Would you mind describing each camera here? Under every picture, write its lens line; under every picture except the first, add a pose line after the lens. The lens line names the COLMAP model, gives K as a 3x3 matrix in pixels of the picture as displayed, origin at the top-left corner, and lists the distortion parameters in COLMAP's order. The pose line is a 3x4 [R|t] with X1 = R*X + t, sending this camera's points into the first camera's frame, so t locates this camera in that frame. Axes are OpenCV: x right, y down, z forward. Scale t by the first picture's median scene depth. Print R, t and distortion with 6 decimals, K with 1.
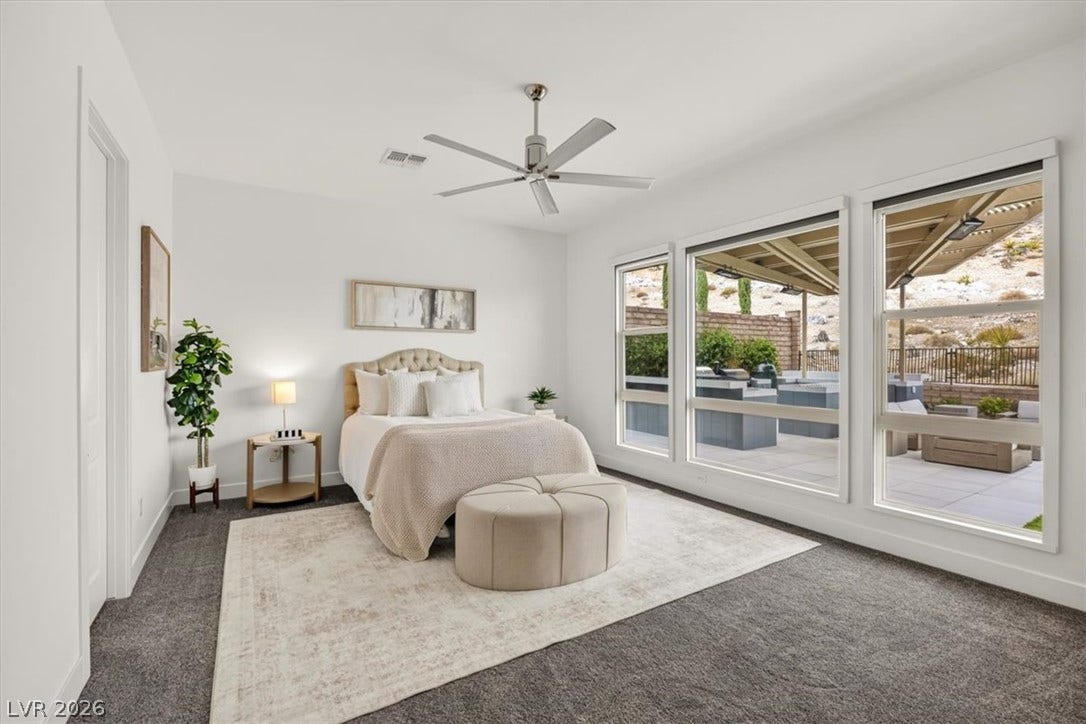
lens RADIAL K [[489.1, 0, 539.5], [0, 489.1, 357.6], [0, 0, 1]] dist [-0.000940, -0.000308]
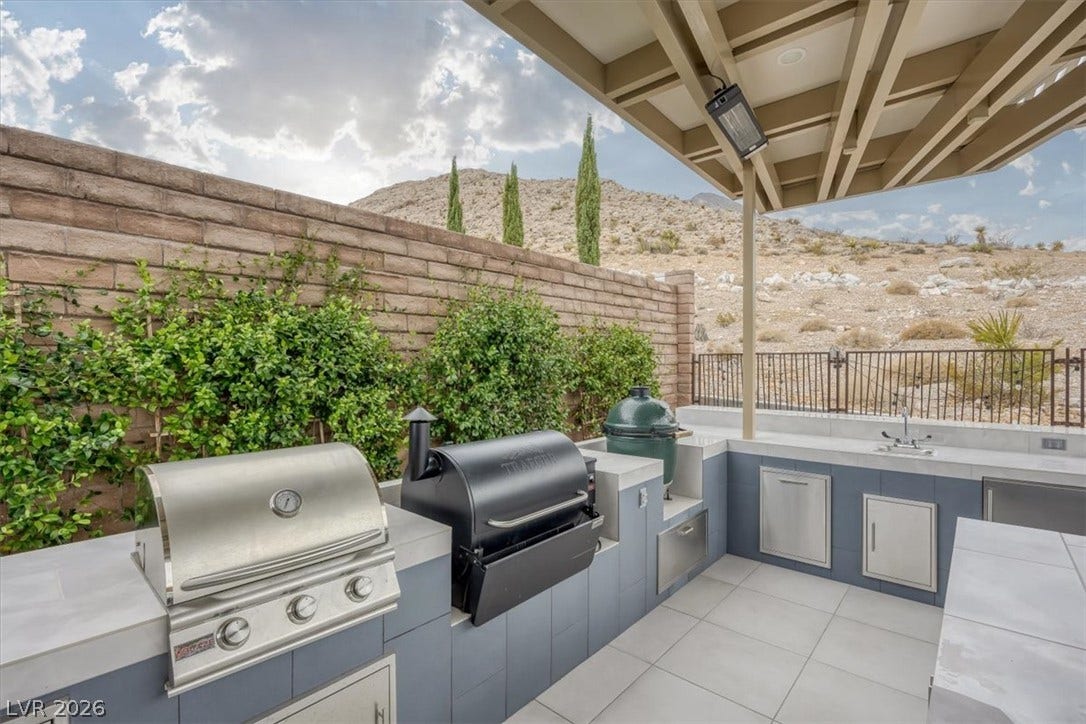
lens RADIAL K [[489.1, 0, 546.7], [0, 489.1, 365.2], [0, 0, 1]] dist [-0.000940, -0.000308]
pose [[0.958219, -0.004542, 0.285999, 0.279947], [0.001684, 0.999946, 0.010238, -0.008843], [-0.286031, -0.009328, 0.958175, 0.634687]]
